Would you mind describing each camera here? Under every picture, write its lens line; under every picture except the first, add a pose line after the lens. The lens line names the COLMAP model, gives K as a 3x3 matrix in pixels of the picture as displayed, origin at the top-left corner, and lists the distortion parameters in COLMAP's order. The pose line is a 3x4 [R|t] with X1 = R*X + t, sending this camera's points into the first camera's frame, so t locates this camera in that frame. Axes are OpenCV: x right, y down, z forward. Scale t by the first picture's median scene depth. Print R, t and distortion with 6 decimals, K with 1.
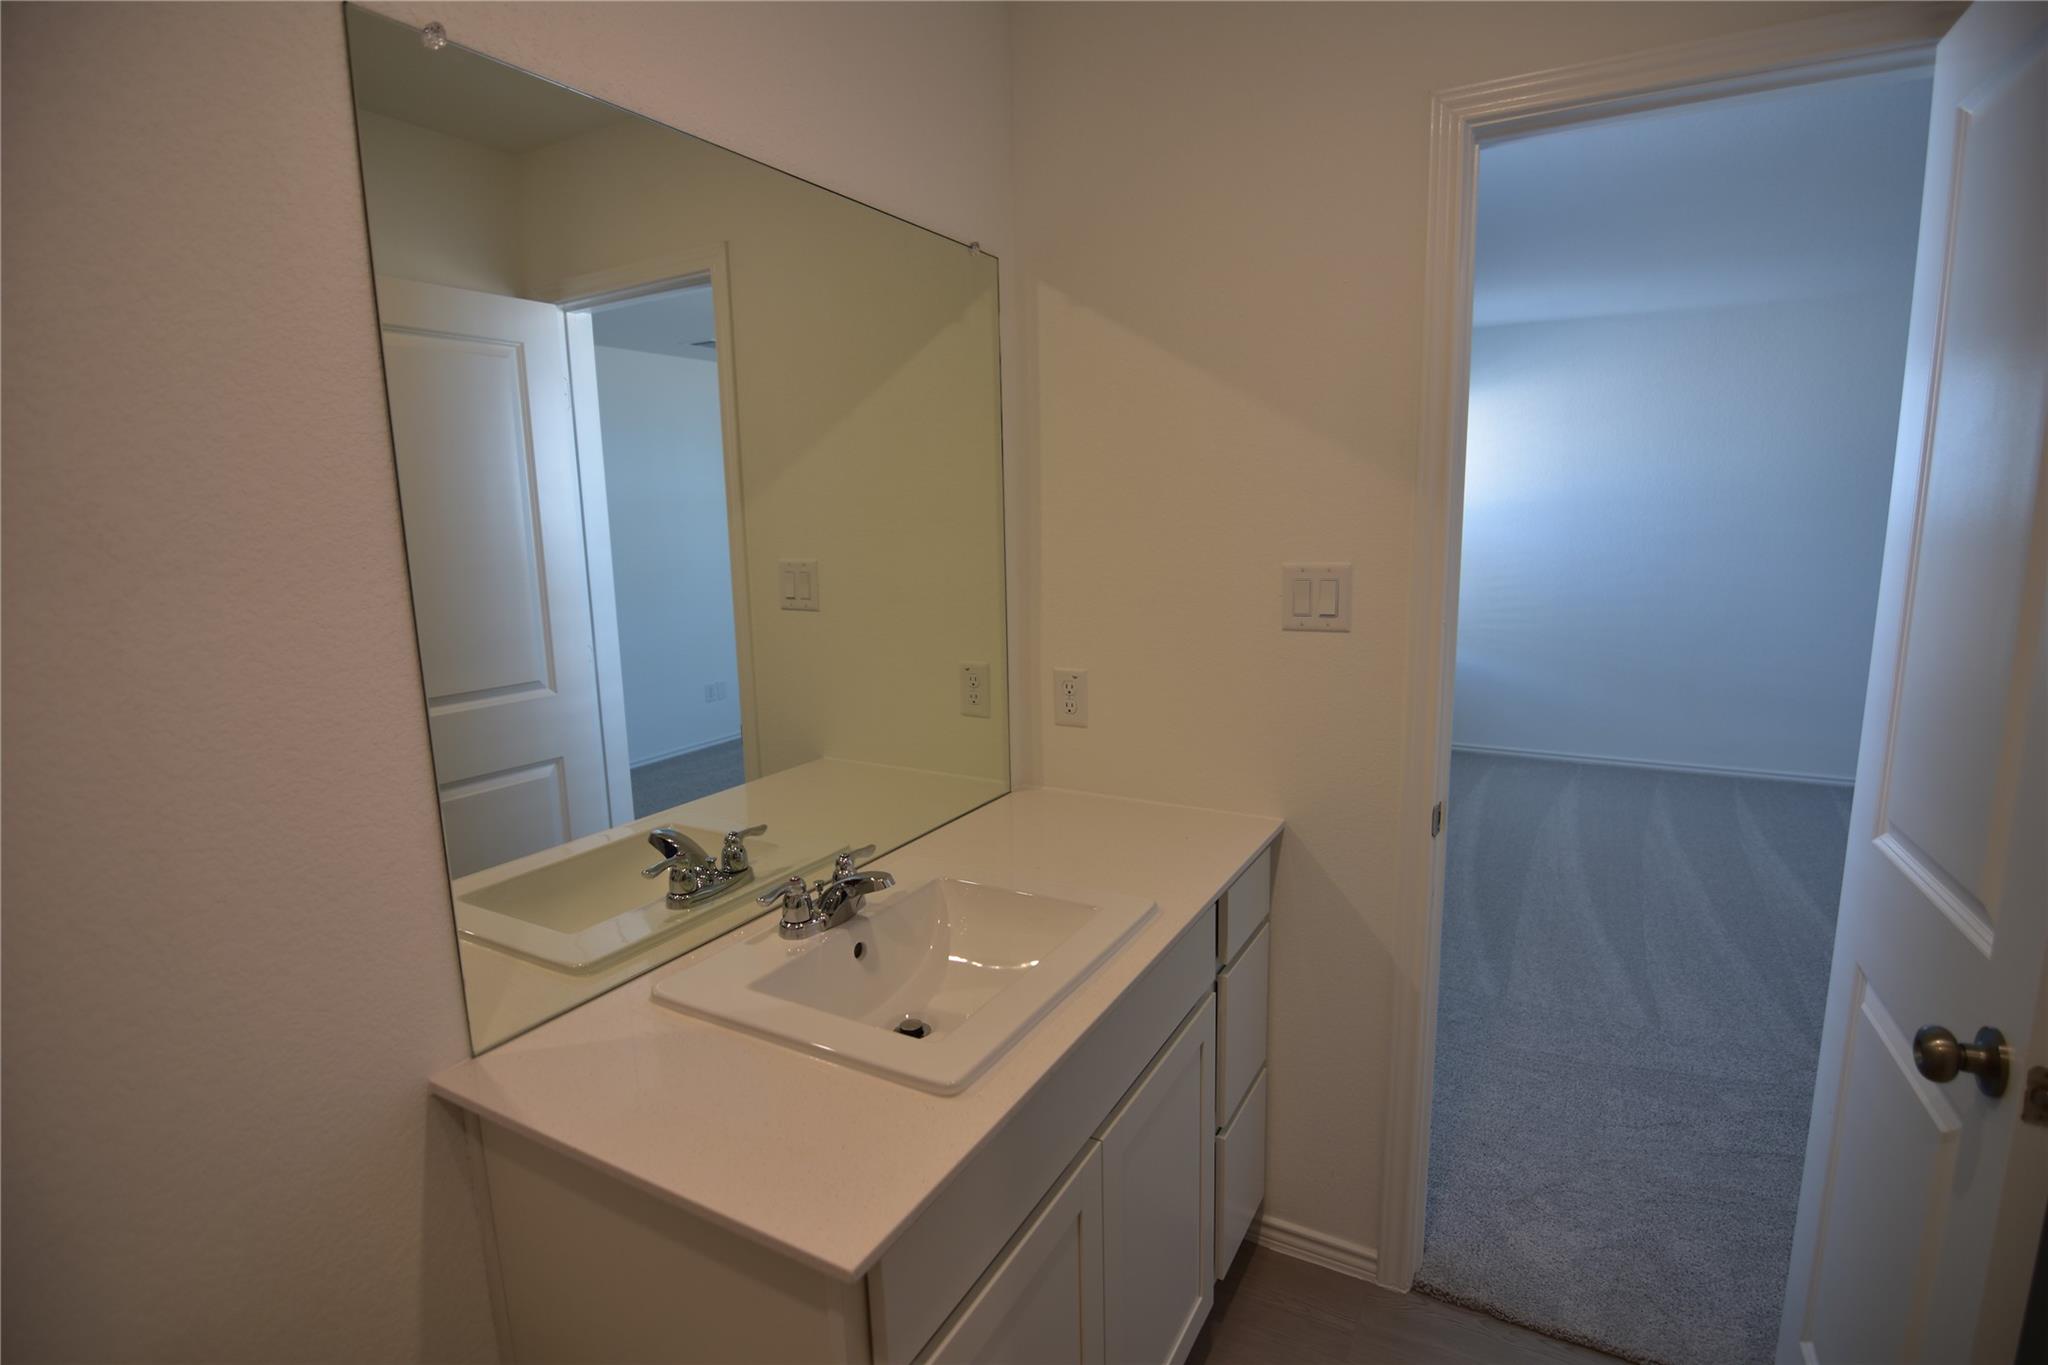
lens RADIAL K [[980.2, 0, 1040.5], [0, 980.2, 684.1], [0, 0, 1]] dist [-0.003575, -0.012435]
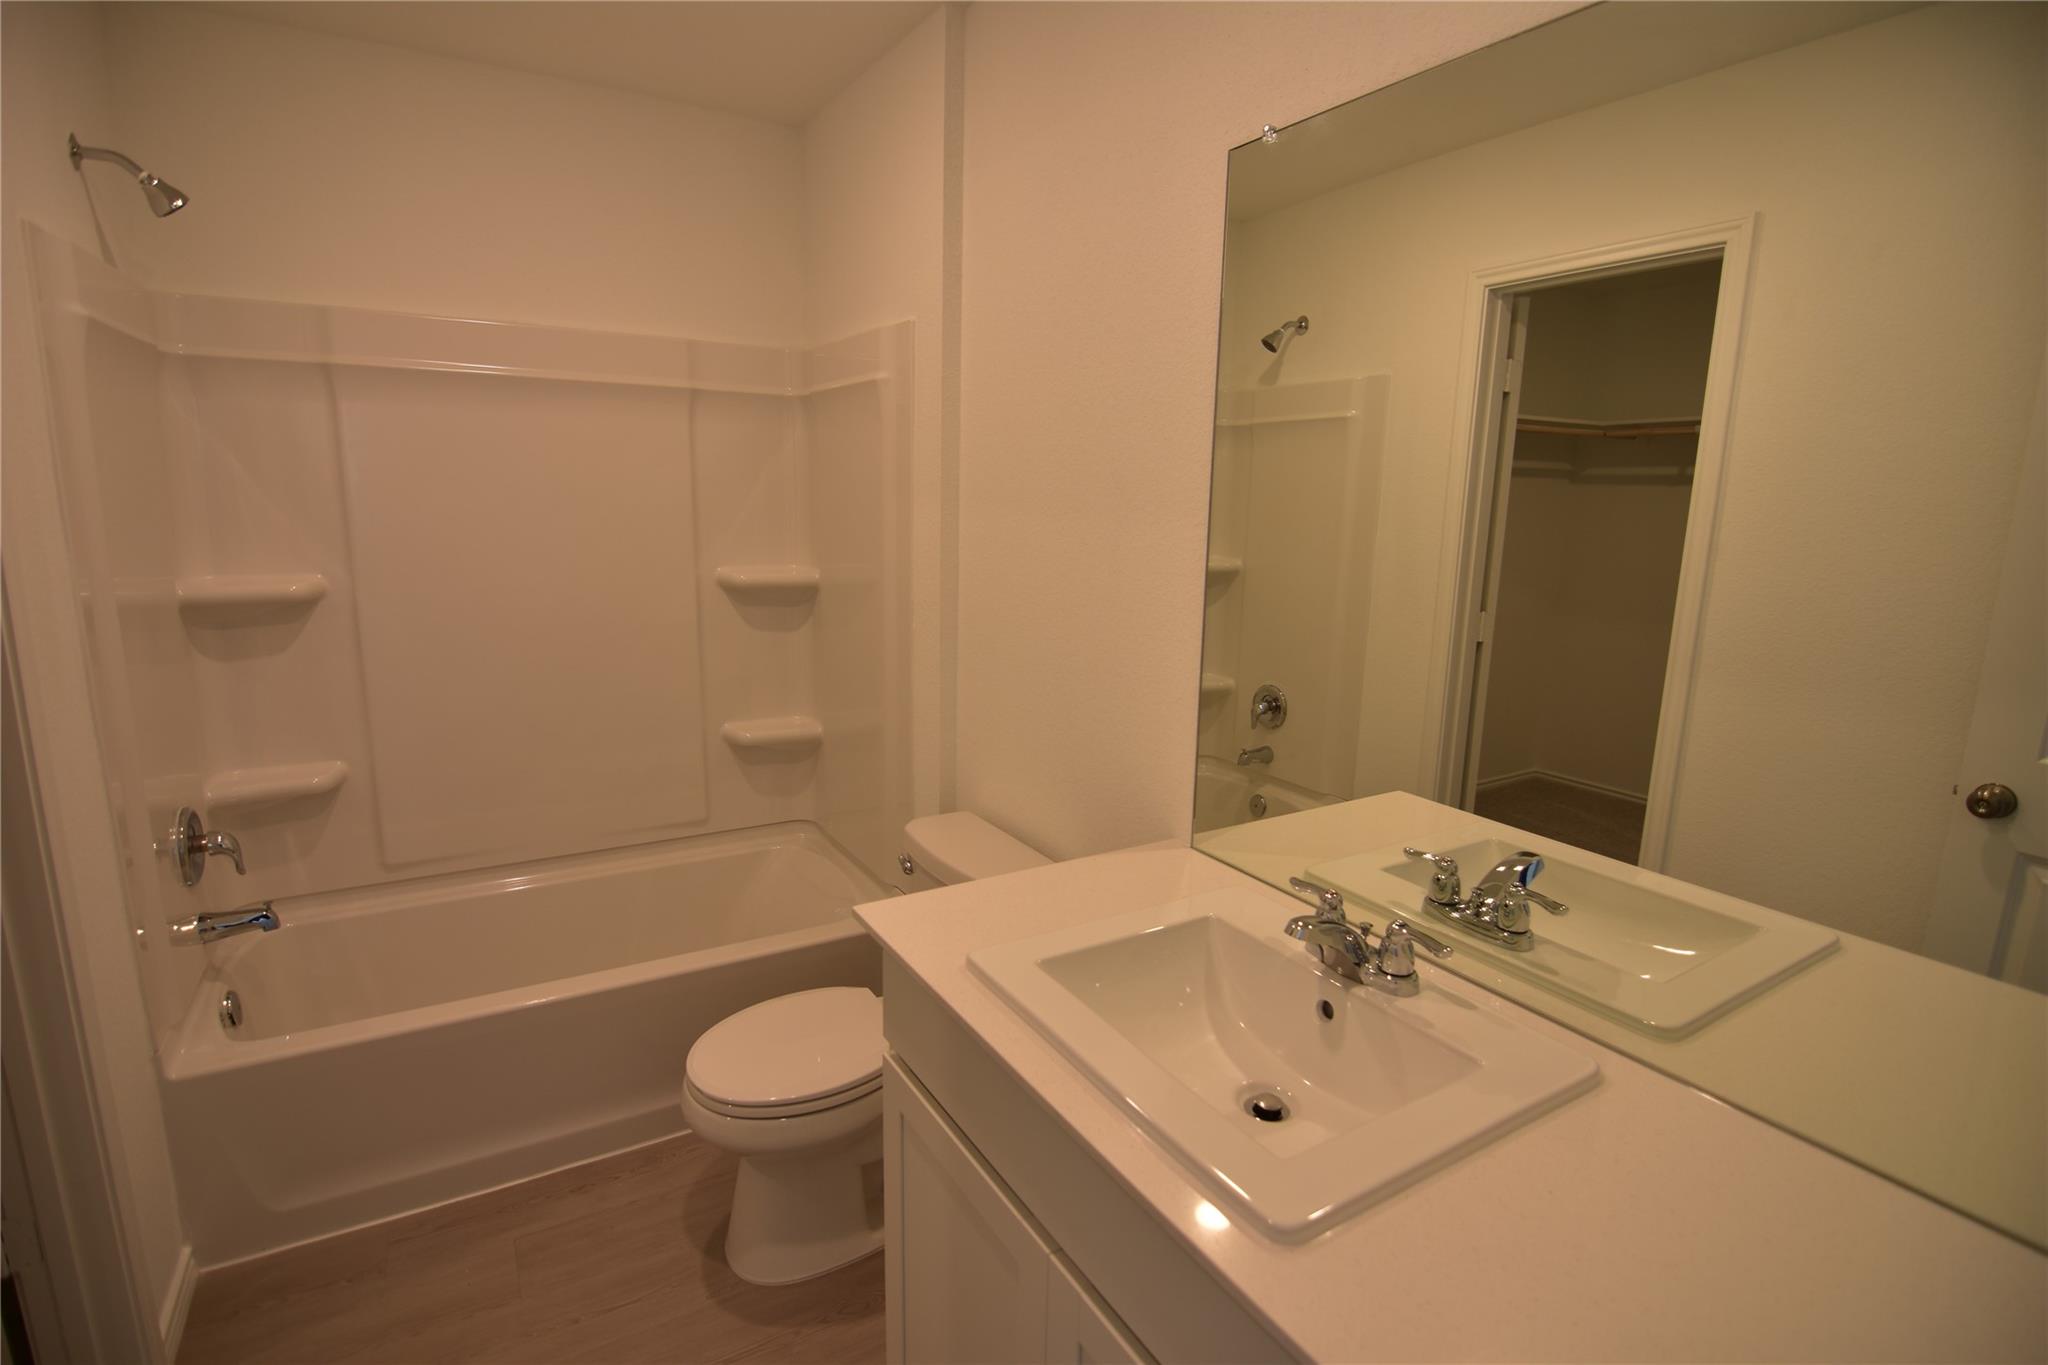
lens RADIAL K [[983.3, 0, 1034.8], [0, 983.3, 677.2], [0, 0, 1]] dist [-0.002439, -0.018394]
pose [[-0.488594, 0.175937, -0.854589, 0.365324], [-0.154950, 0.946393, 0.283426, -0.120055], [0.858642, 0.270899, -0.435140, 0.642844]]
